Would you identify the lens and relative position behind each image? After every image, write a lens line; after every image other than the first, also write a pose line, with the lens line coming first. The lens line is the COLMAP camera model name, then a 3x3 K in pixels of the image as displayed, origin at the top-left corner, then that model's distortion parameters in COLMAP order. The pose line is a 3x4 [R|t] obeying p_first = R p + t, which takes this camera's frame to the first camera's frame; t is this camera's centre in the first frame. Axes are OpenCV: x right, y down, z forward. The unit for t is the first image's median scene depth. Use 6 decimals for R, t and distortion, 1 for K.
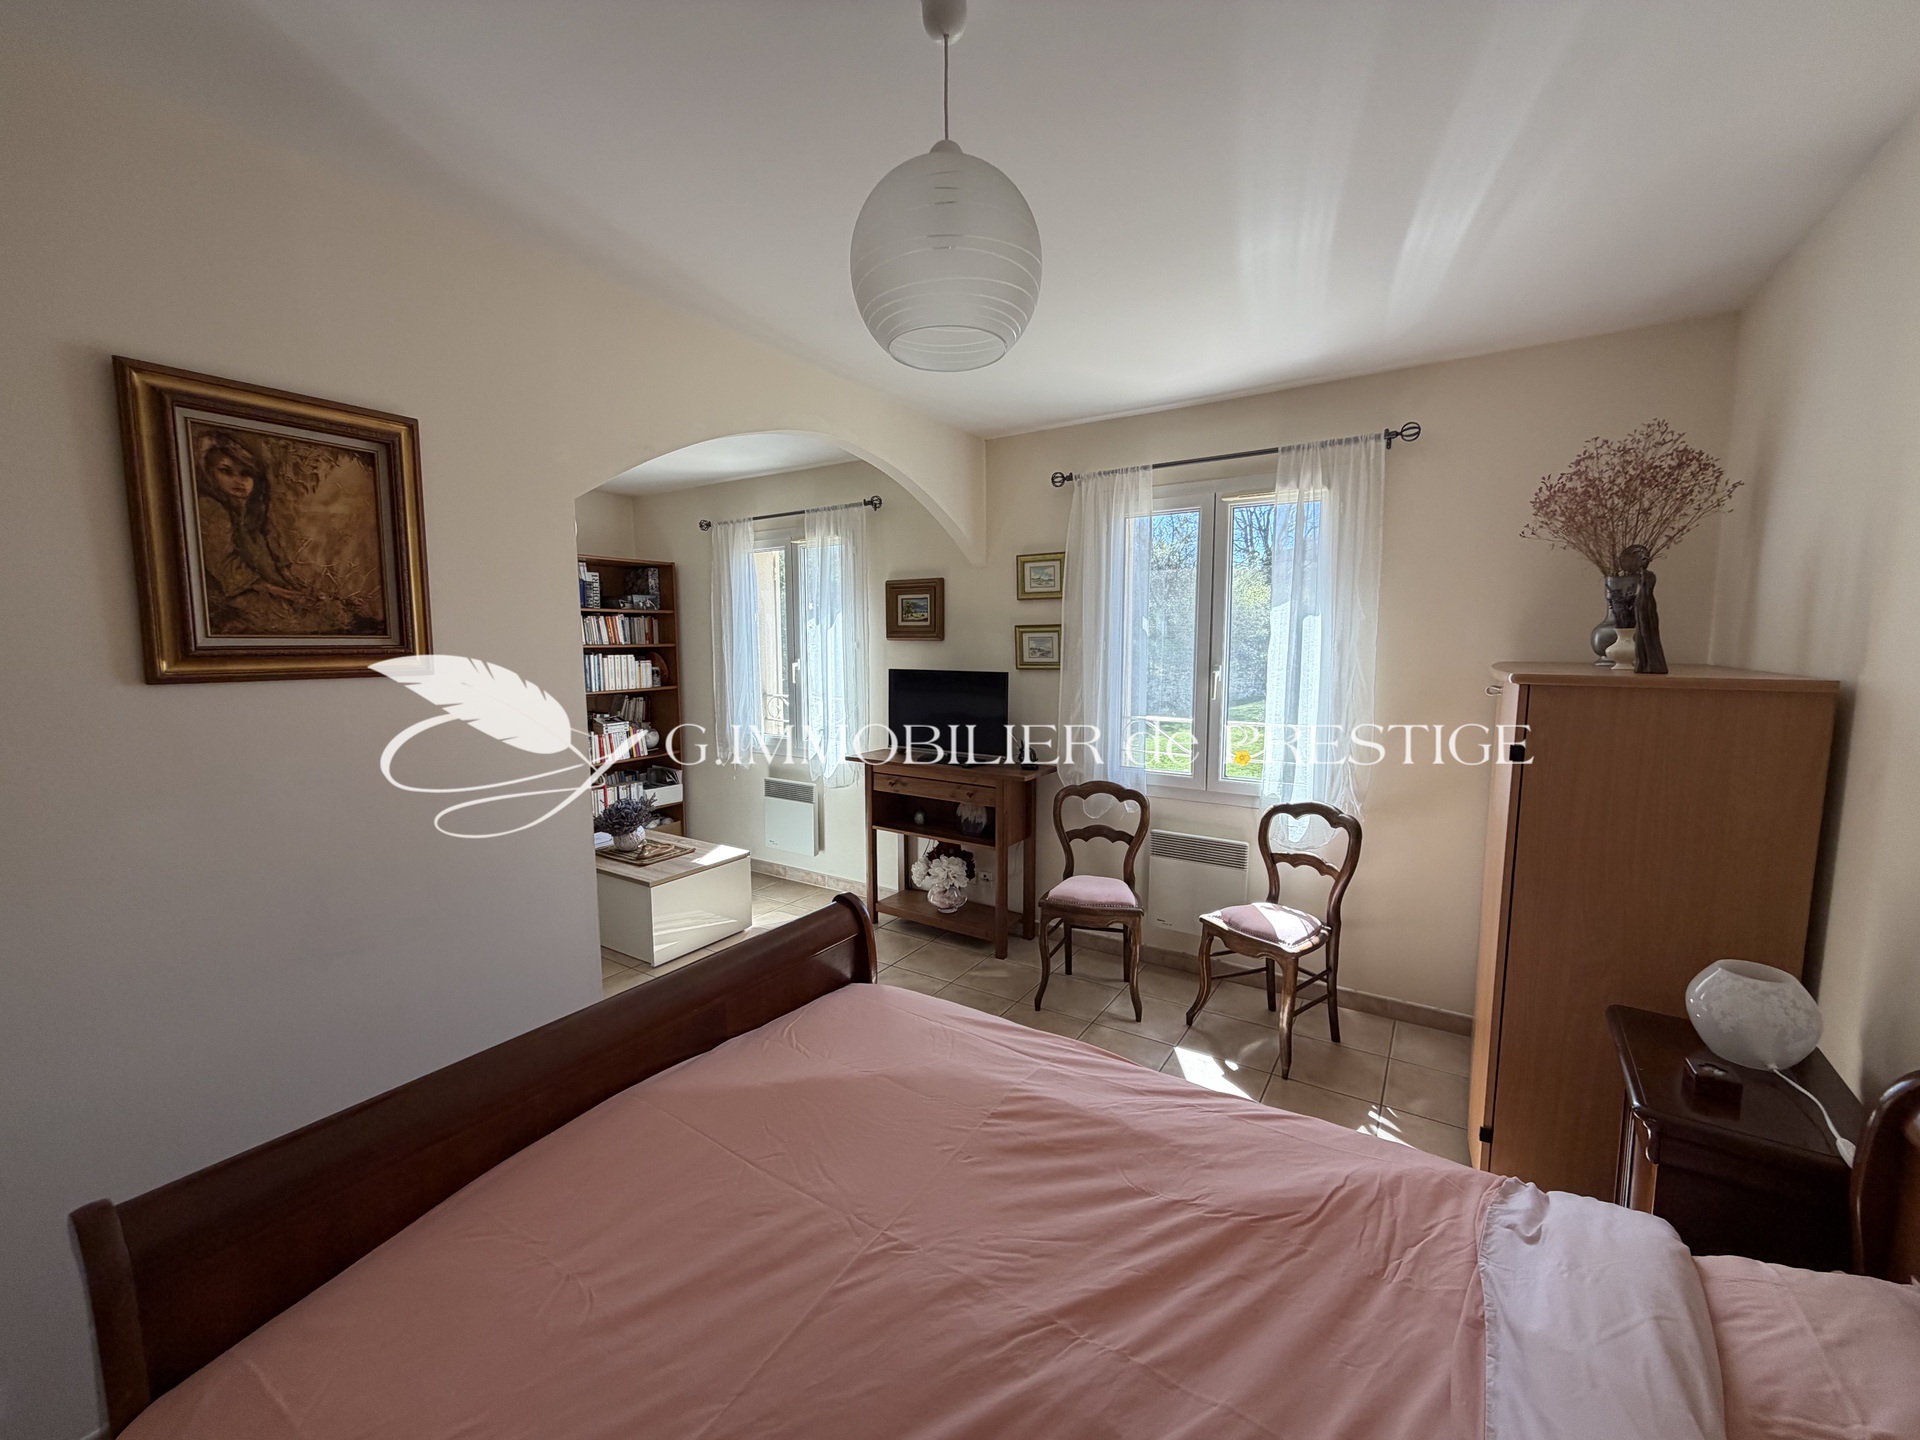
lens RADIAL K [[762.9, 0, 960.0], [0, 762.9, 720.0], [0, 0, 1]] dist [-0.000552, 0.000004]
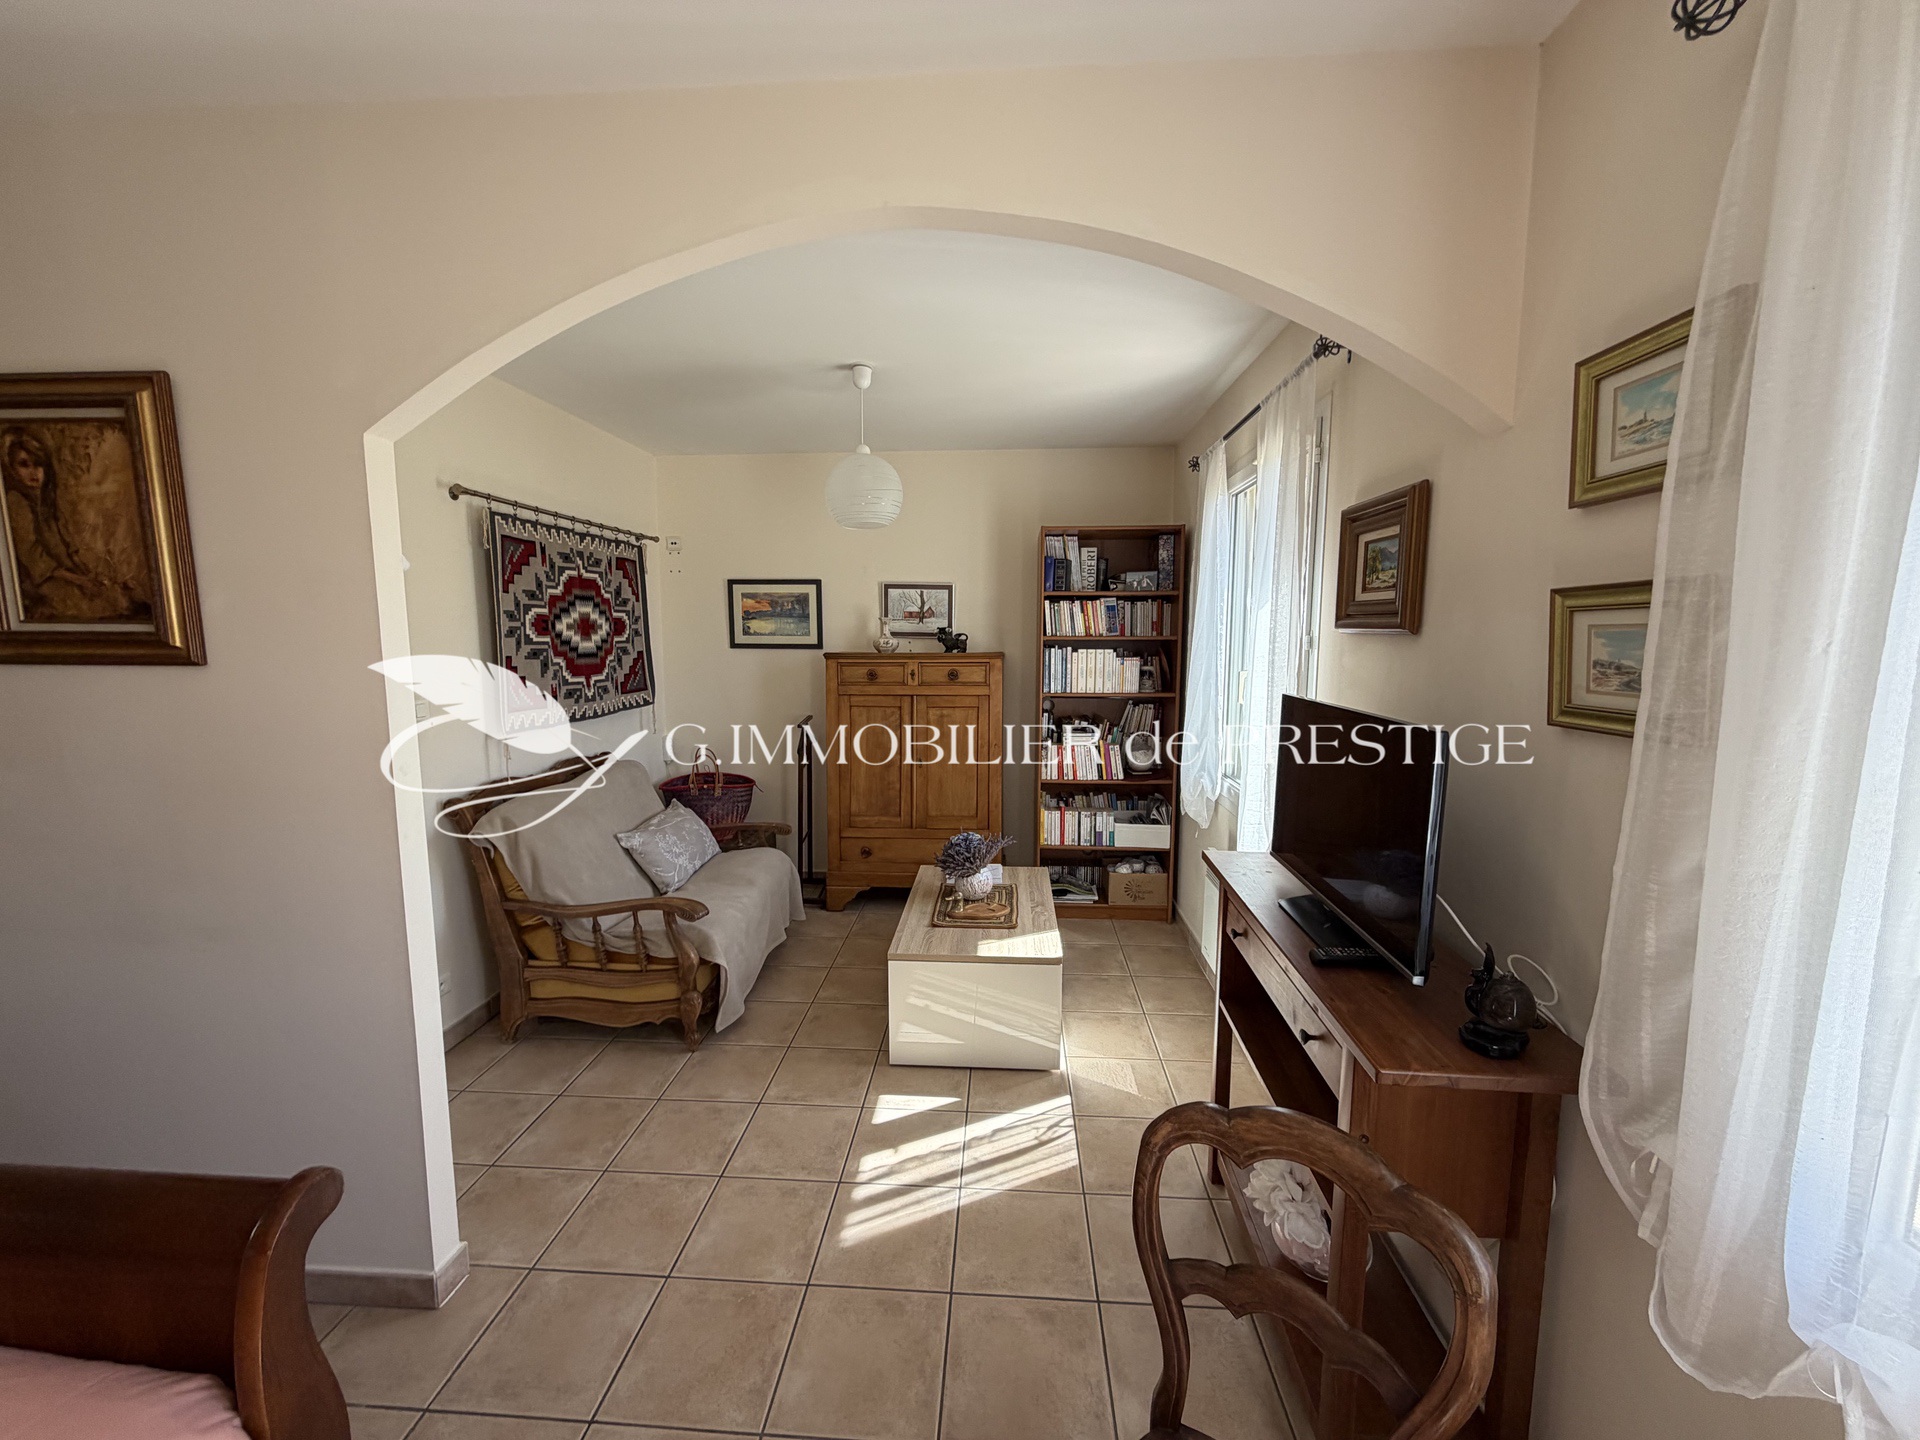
lens RADIAL K [[762.9, 0, 960.0], [0, 762.9, 720.0], [0, 0, 1]] dist [-0.000552, 0.000004]
pose [[0.481455, 0.106386, -0.869990, 0.541737], [-0.097323, 0.992957, 0.067564, -0.153422], [0.871051, 0.052141, 0.488418, 1.447932]]
